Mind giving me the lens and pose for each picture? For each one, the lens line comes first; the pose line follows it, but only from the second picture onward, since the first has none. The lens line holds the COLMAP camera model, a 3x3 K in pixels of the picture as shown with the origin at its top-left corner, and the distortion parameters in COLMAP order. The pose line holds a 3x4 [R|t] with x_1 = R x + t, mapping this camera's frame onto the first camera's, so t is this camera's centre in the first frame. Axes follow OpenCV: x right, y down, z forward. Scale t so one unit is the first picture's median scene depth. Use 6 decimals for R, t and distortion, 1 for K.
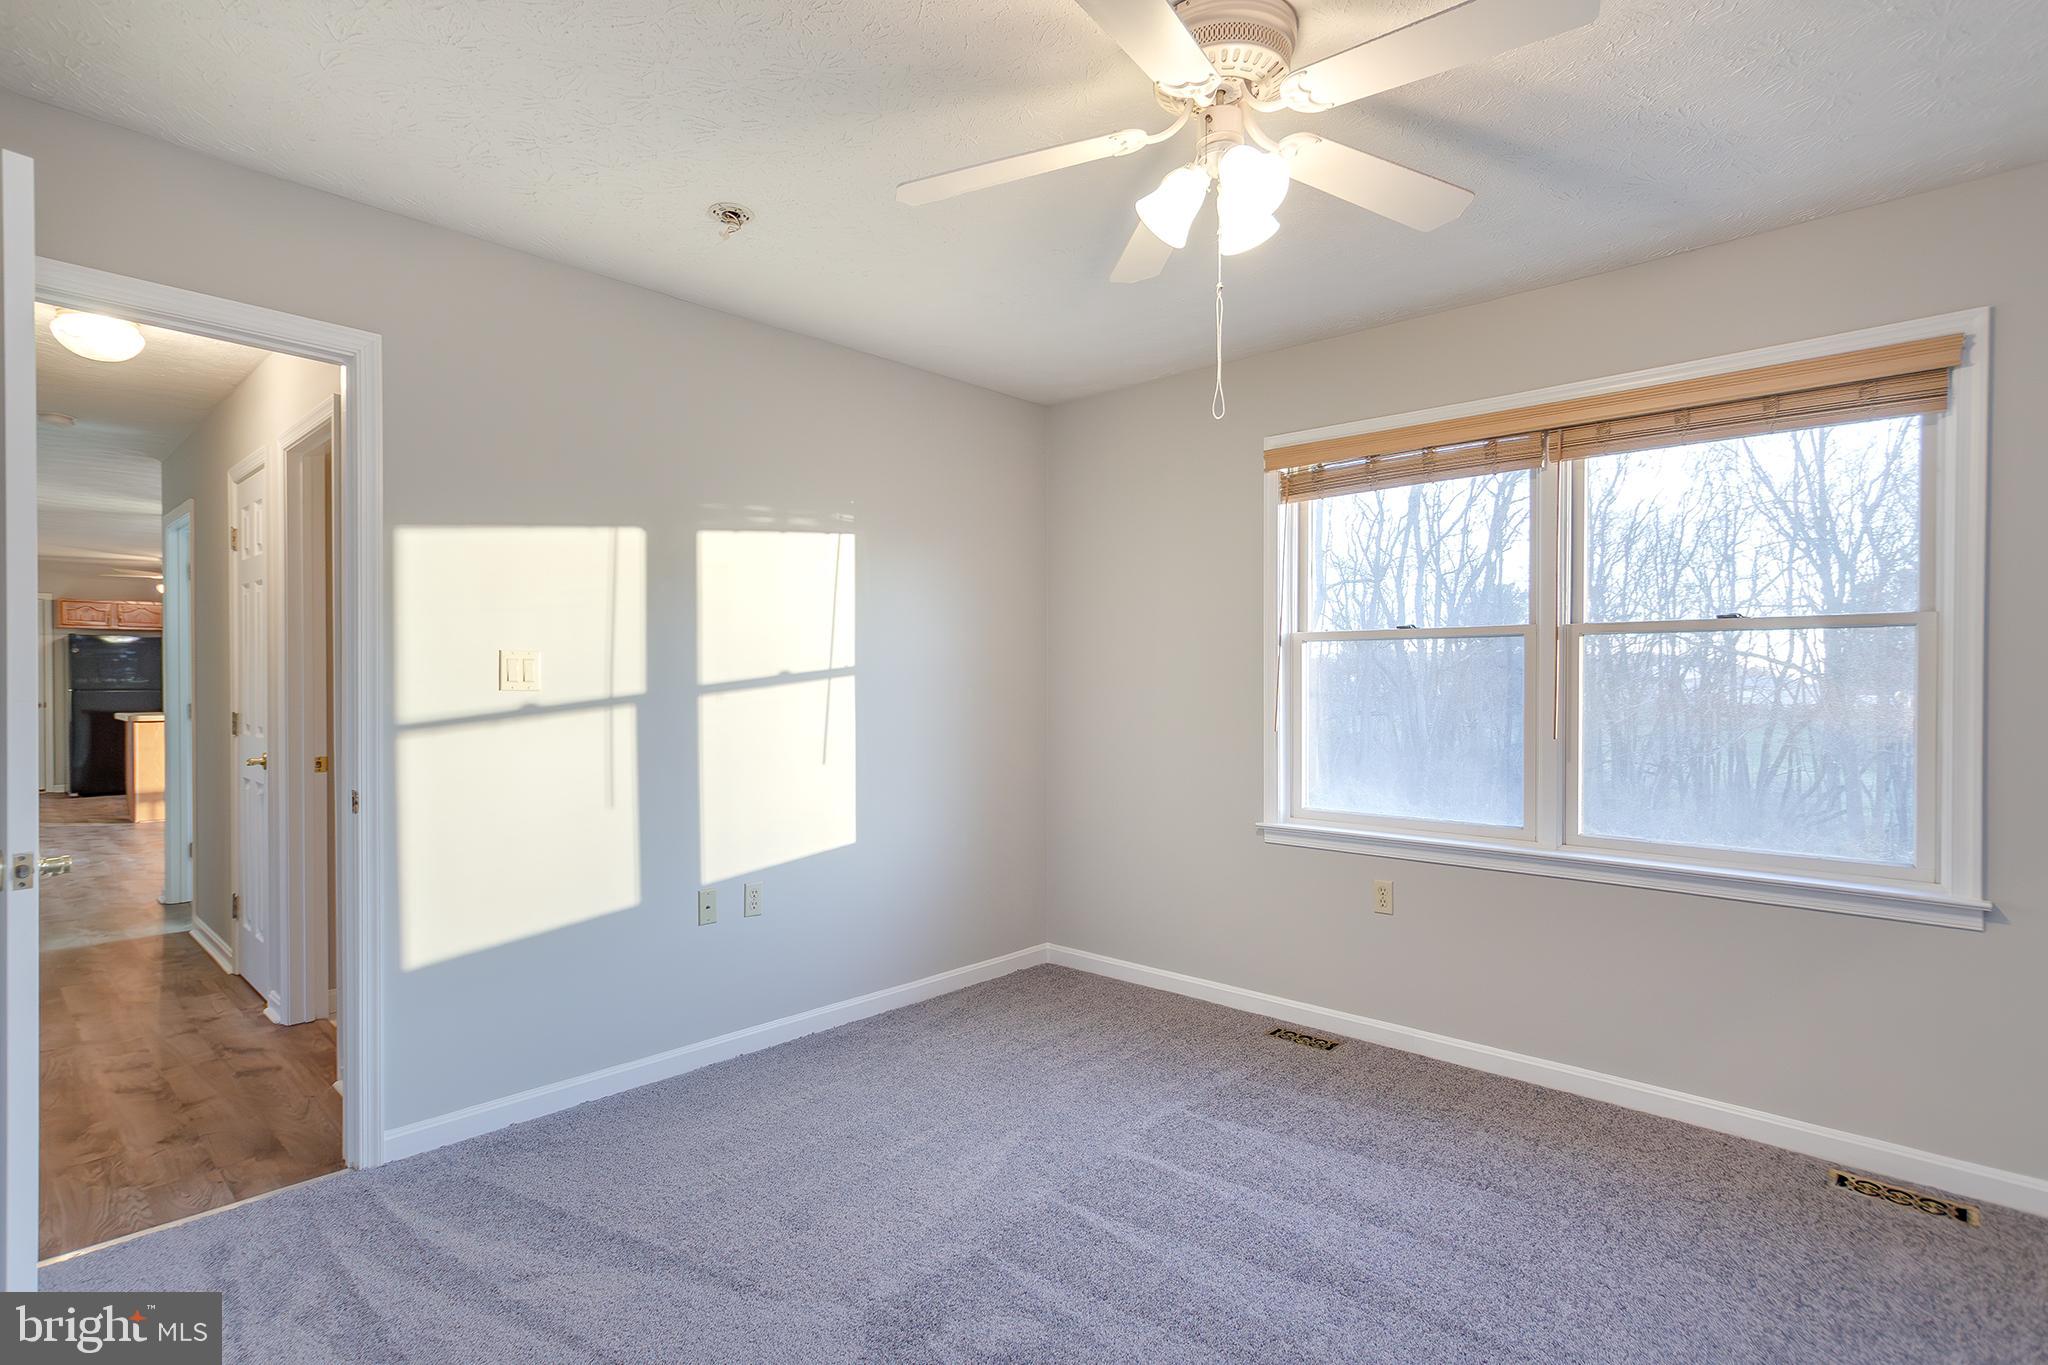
lens RADIAL K [[1125.6, 0, 1020.4], [0, 1125.6, 686.5], [0, 0, 1]] dist [0.002582, 0.001297]
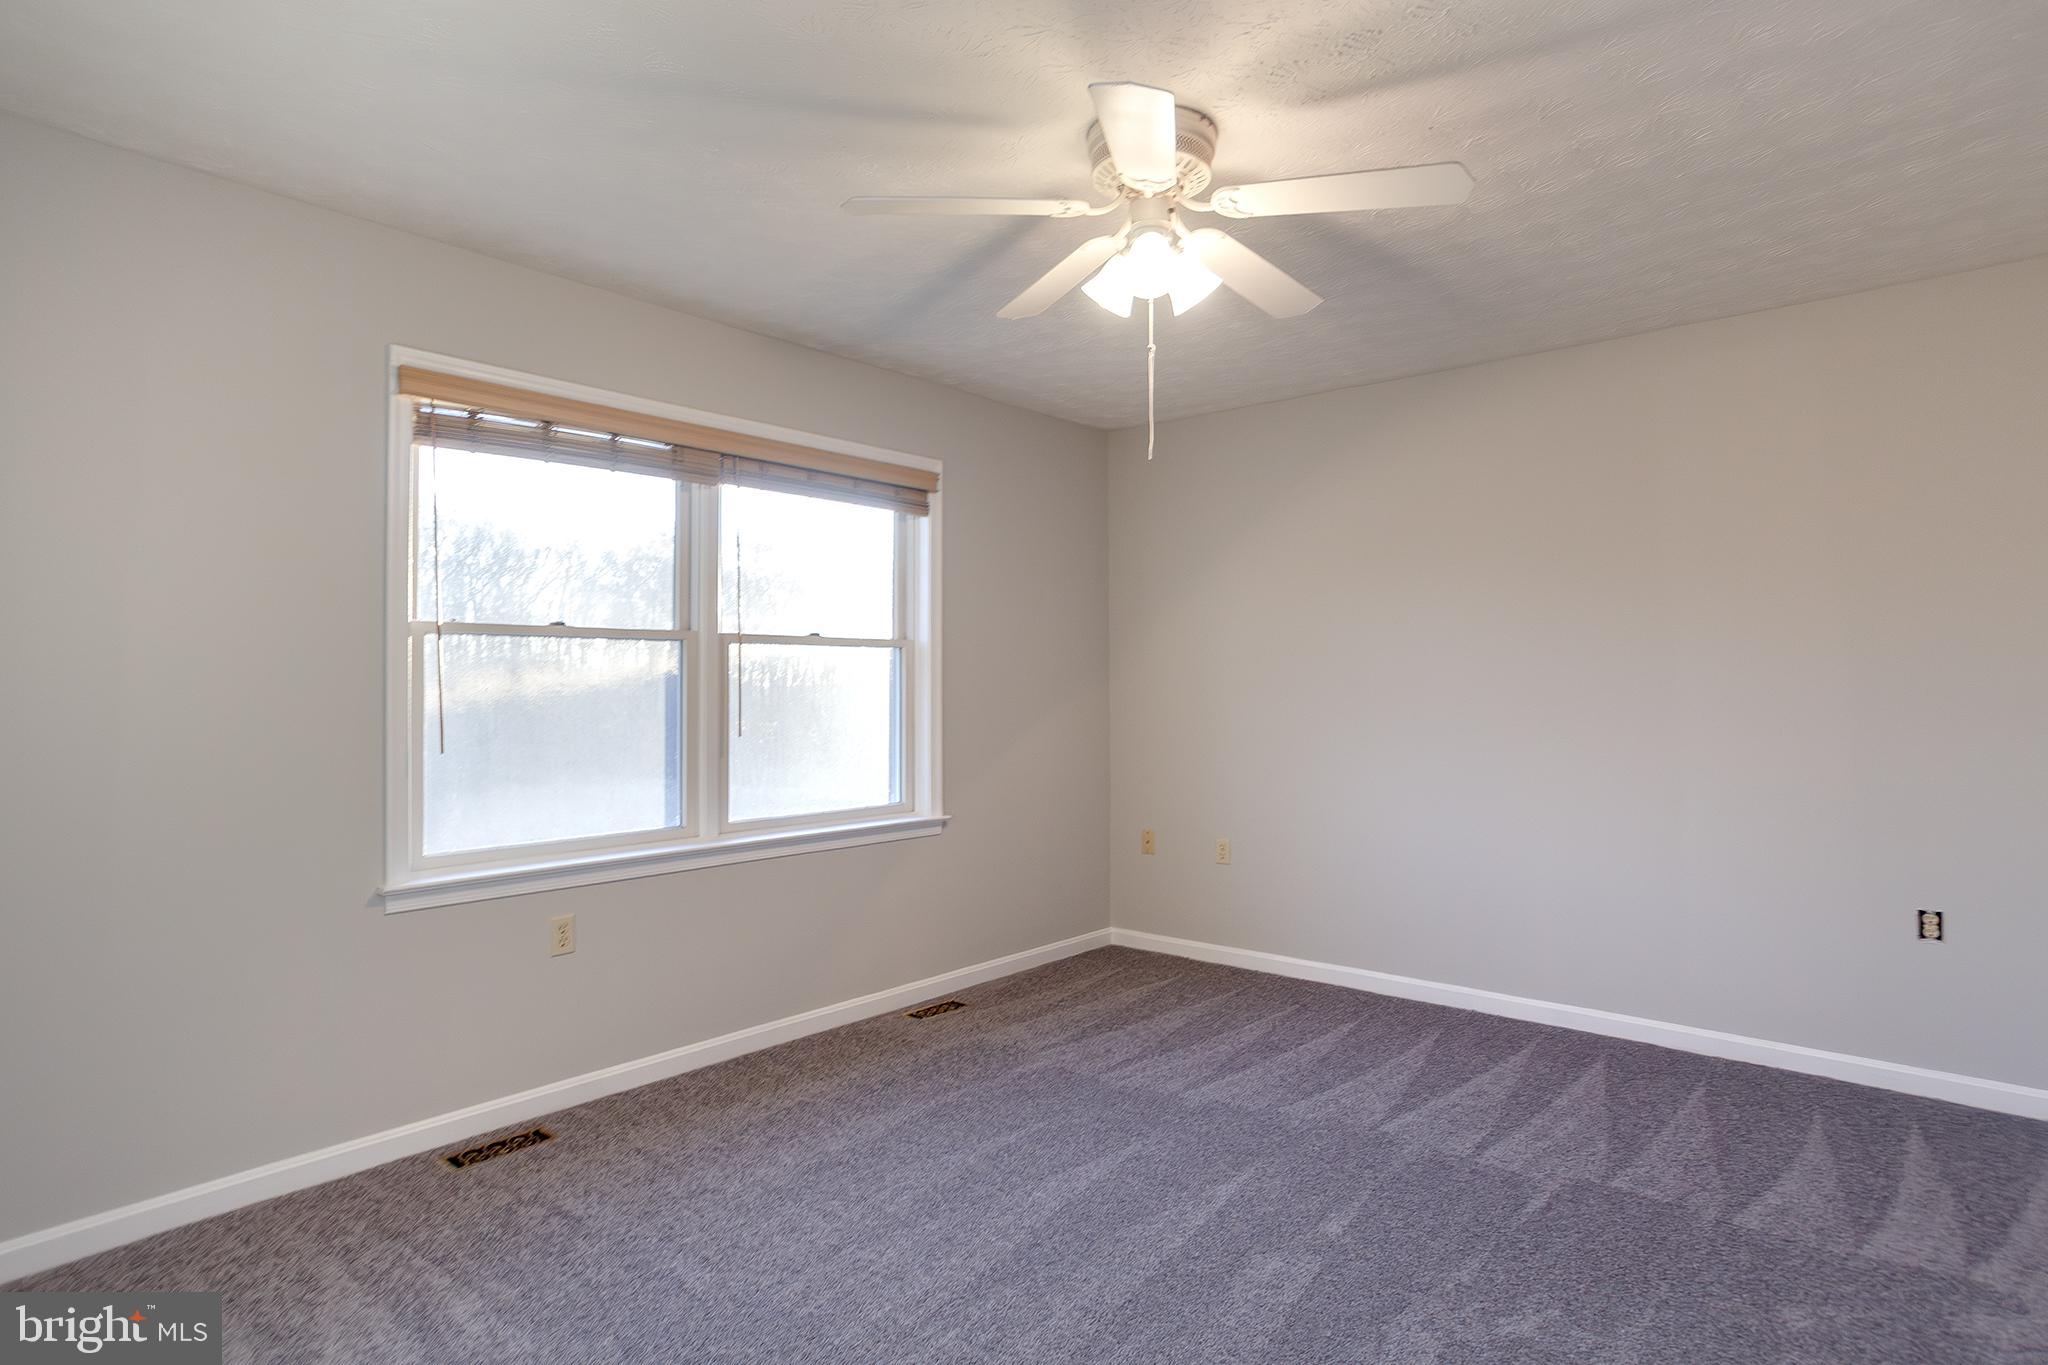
lens RADIAL K [[1125.6, 0, 1020.4], [0, 1125.6, 686.5], [0, 0, 1]] dist [0.002582, 0.001297]
pose [[-0.091501, 0.000310, 0.995805, -0.630849], [0.015075, 0.999886, 0.001074, -0.000402], [-0.995691, 0.015110, -0.091495, 0.805177]]
